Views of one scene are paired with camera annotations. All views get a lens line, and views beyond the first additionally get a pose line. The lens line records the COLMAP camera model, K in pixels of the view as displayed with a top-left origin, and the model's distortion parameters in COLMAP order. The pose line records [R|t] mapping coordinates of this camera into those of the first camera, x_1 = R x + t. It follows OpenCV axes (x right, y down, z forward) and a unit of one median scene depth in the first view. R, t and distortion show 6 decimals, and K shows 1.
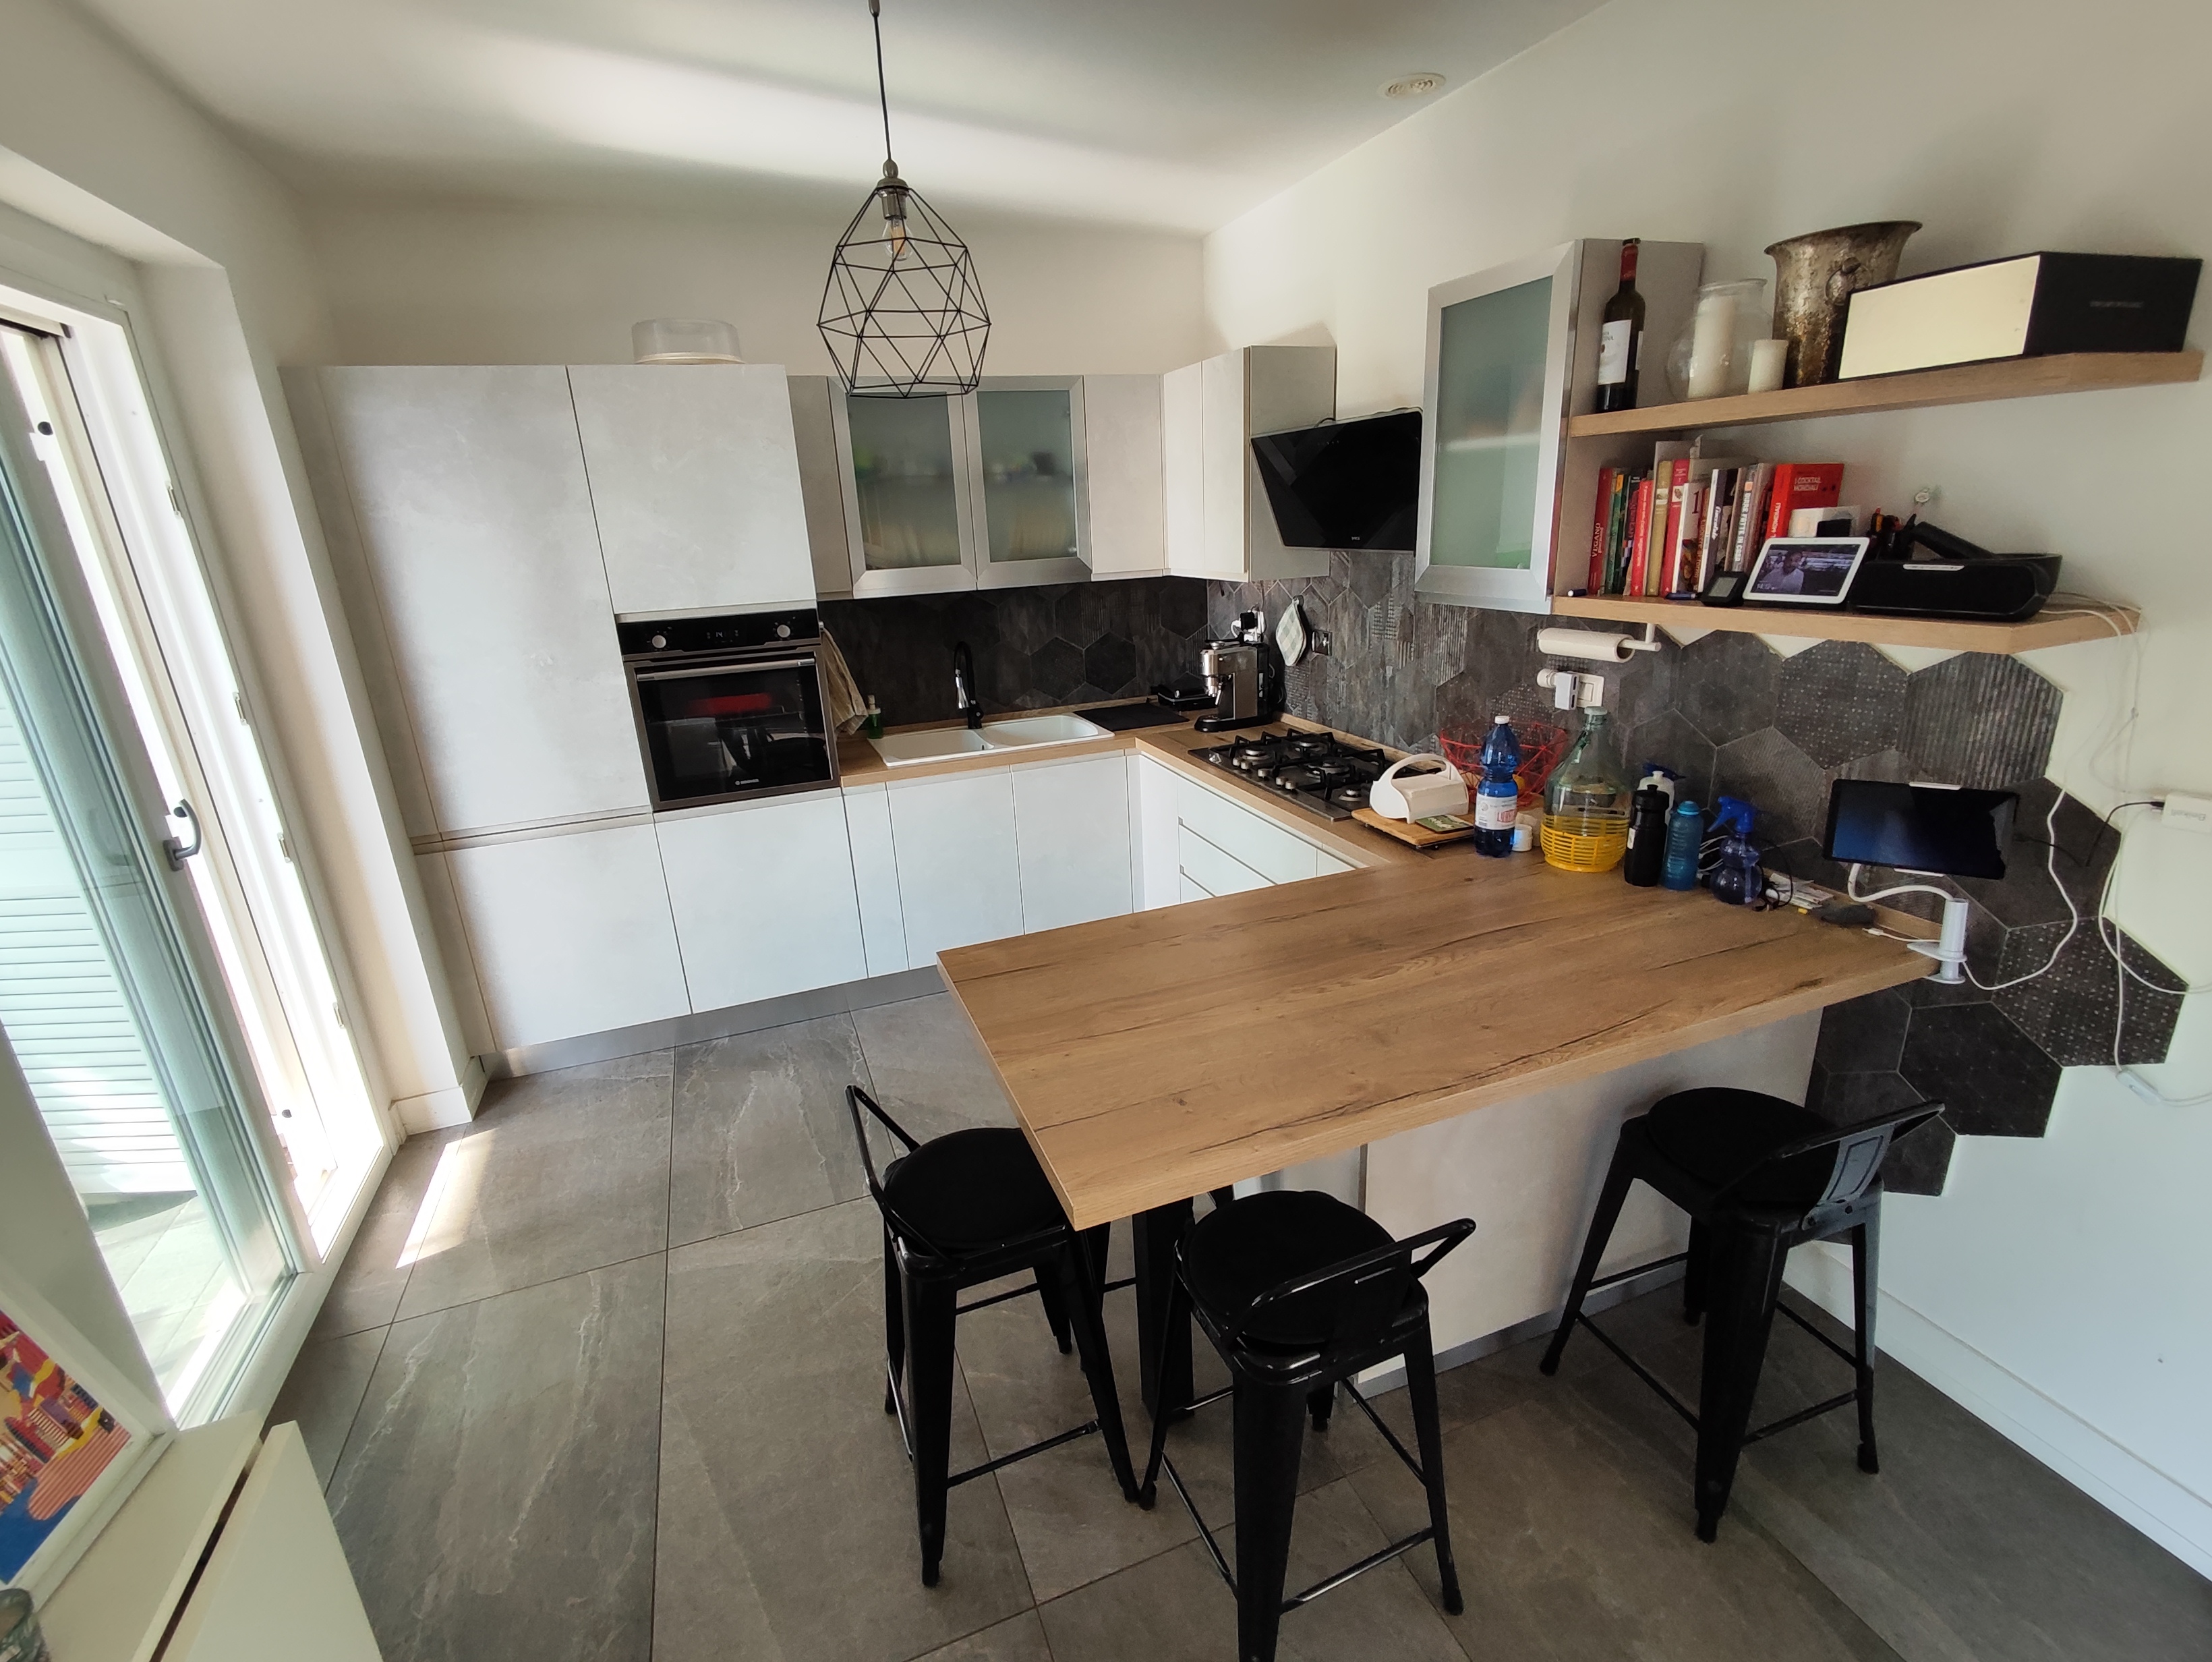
lens RADIAL K [[1015.4, 0, 1098.2], [0, 1015.4, 826.1], [0, 0, 1]] dist [0.000996, 0.000553]
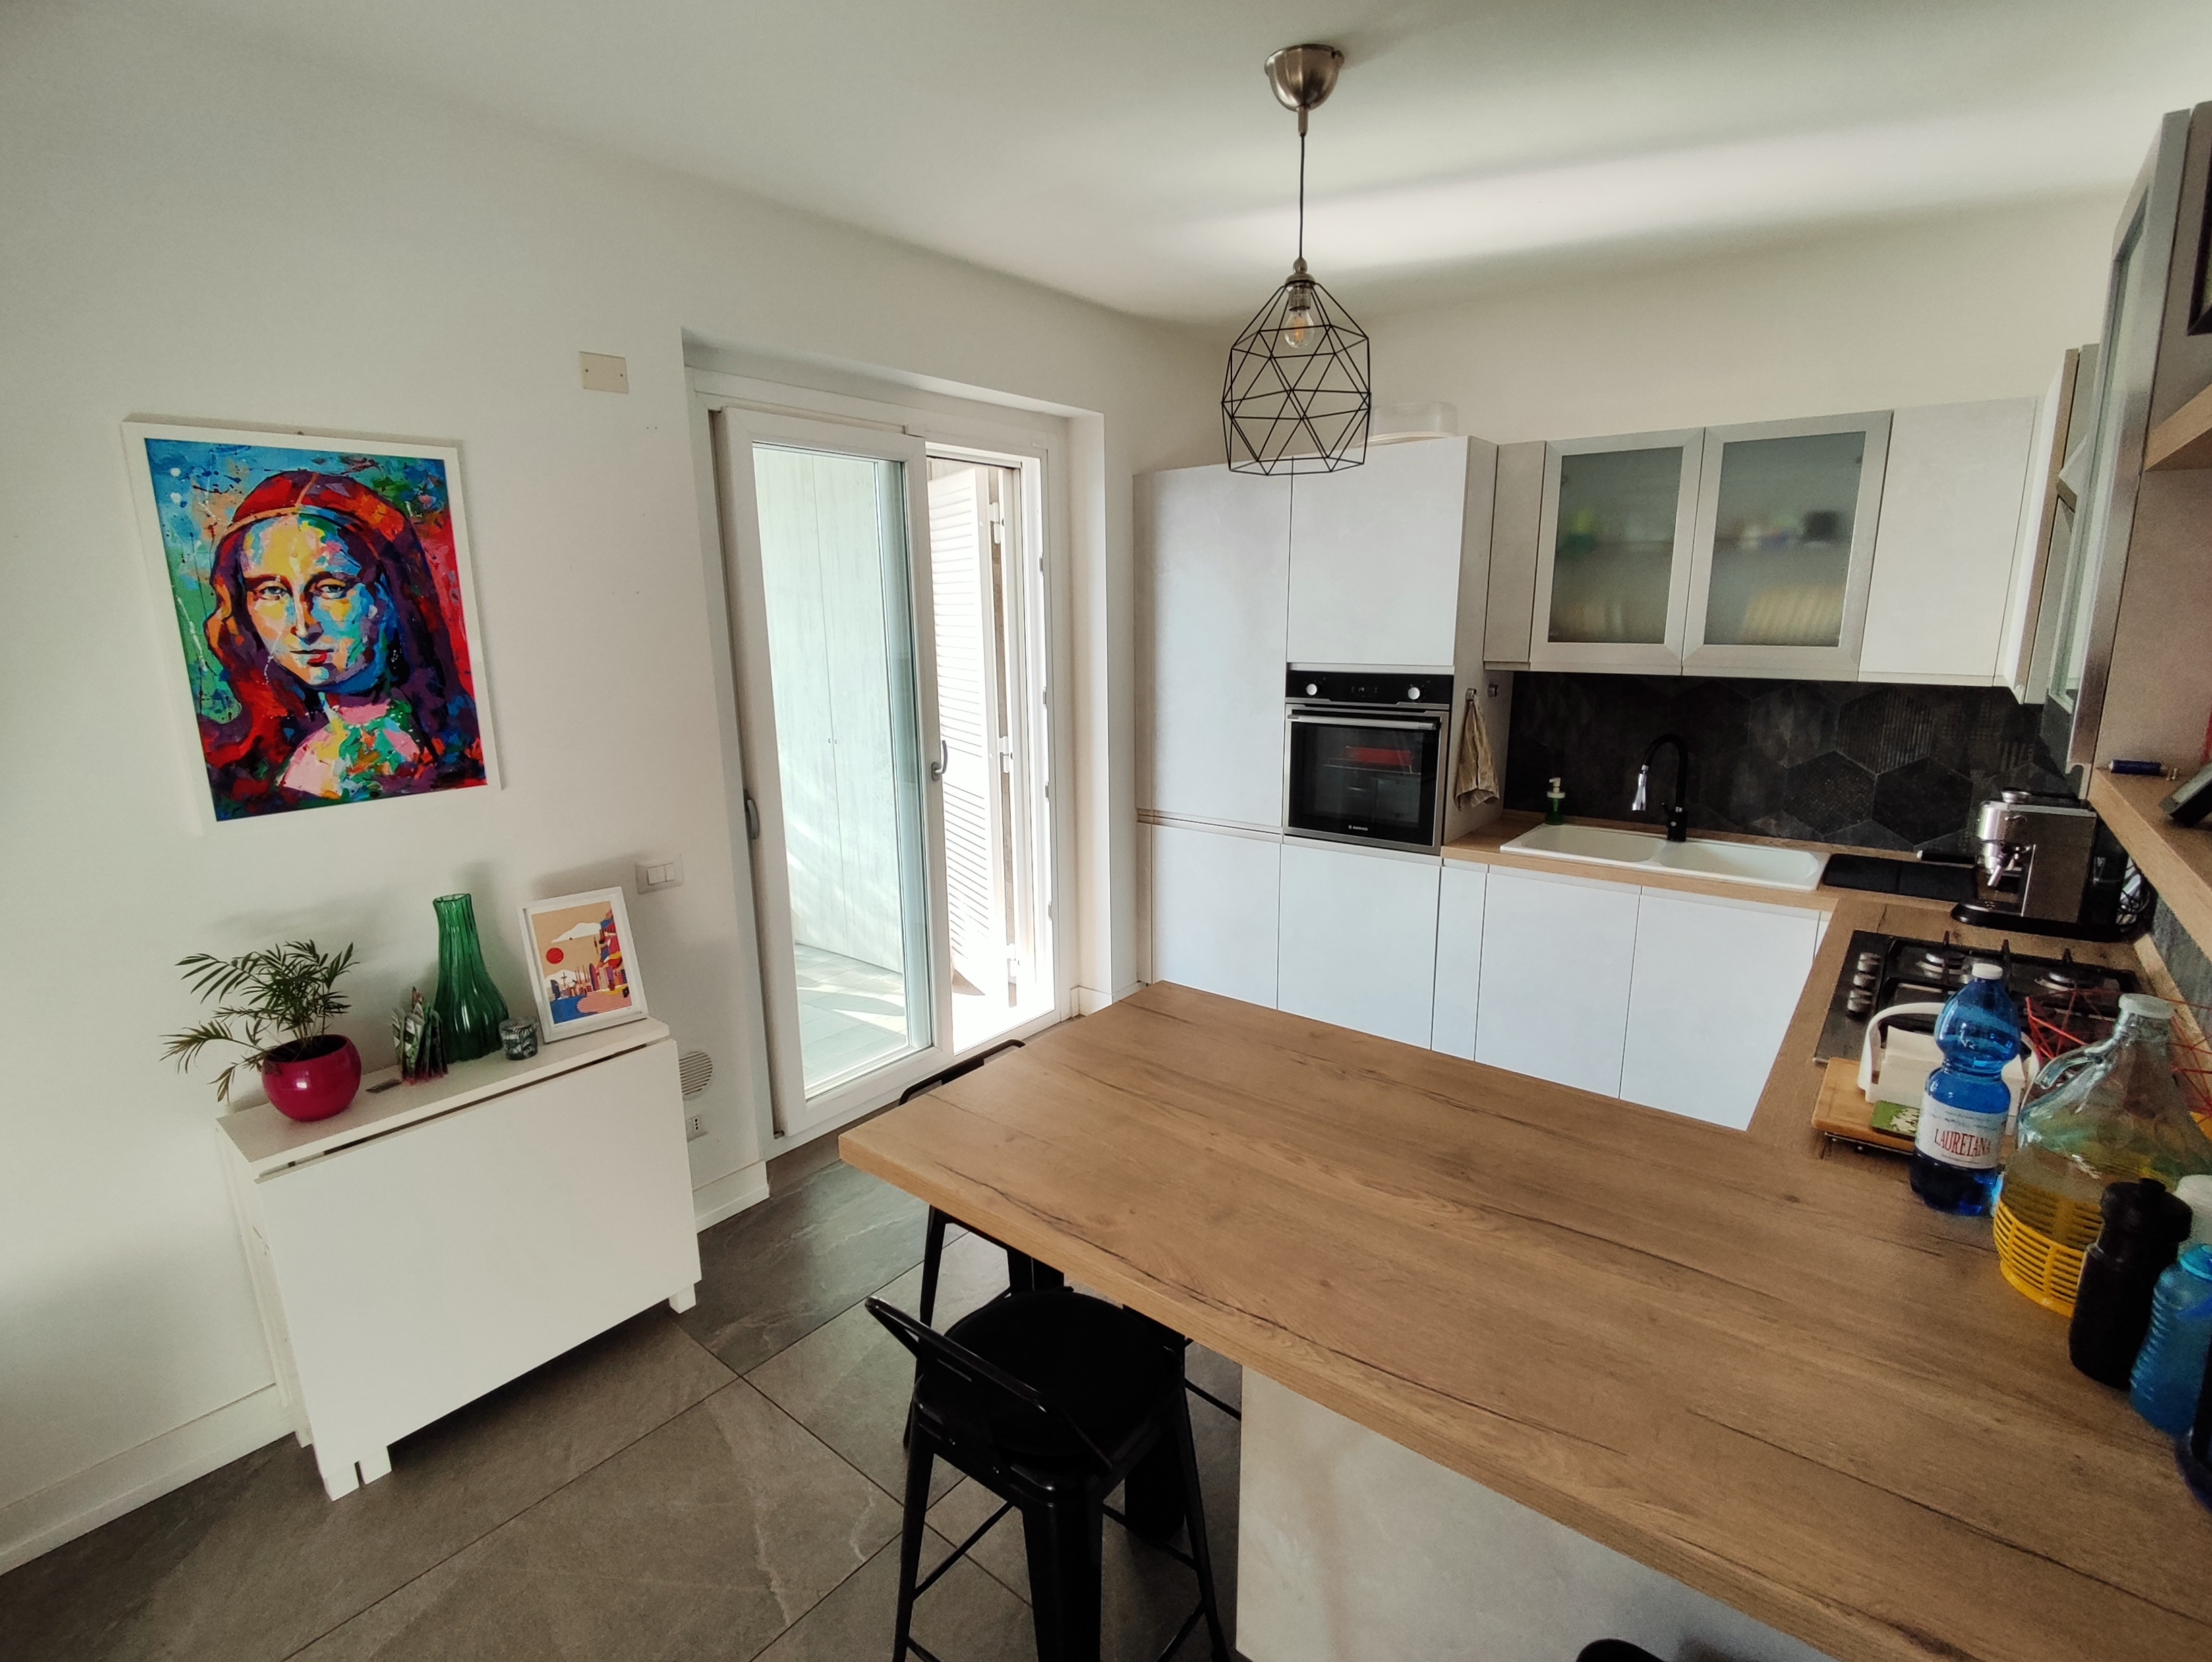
lens RADIAL K [[1015.4, 0, 1099.0], [0, 1015.4, 835.7], [0, 0, 1]] dist [0.000996, 0.000553]
pose [[0.507849, 0.229984, -0.830179, 0.408753], [-0.270618, 0.957509, 0.099711, -0.069416], [0.817836, 0.174023, 0.548507, 0.197840]]
